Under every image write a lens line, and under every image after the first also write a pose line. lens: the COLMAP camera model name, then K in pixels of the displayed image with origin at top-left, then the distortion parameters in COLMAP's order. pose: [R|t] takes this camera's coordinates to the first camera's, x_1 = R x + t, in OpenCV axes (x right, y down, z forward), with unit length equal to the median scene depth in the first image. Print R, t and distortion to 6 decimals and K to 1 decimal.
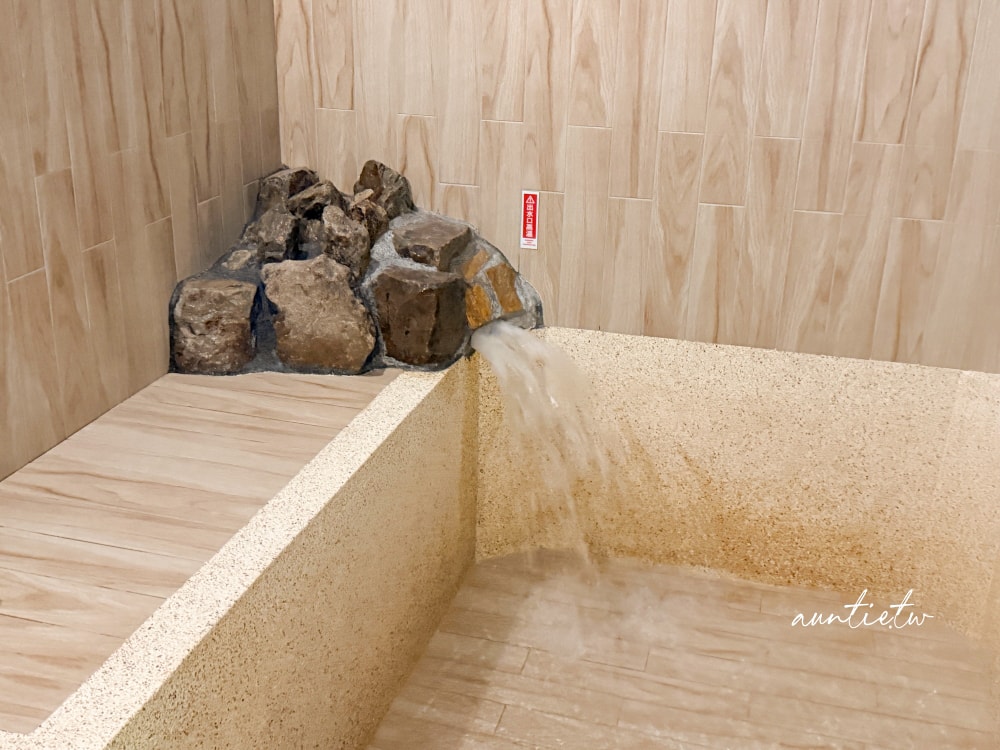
lens RADIAL K [[1117.4, 0, 500.0], [0, 1117.4, 375.0], [0, 0, 1]] dist [0.137497, -0.318299]
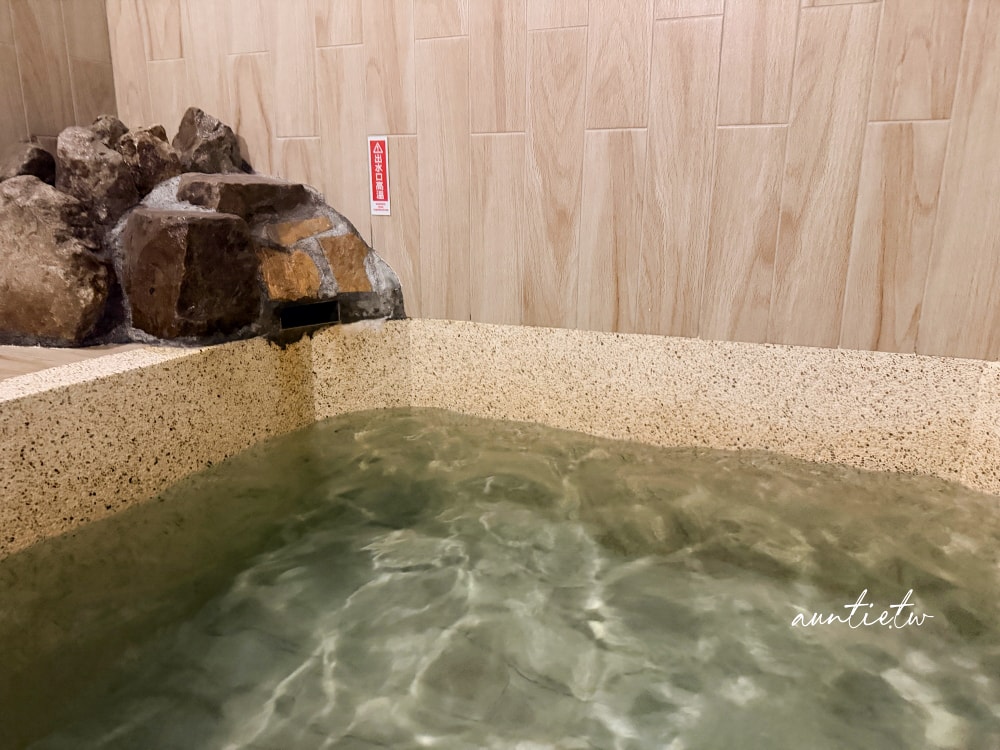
lens RADIAL K [[703.2, 0, 500.0], [0, 703.2, 375.0], [0, 0, 1]] dist [0.075648, -0.130515]
pose [[0.993580, 0.012462, -0.112440, 0.172563], [-0.026236, 0.992199, -0.121875, 0.059043], [0.110044, 0.124042, 0.986156, 0.554897]]
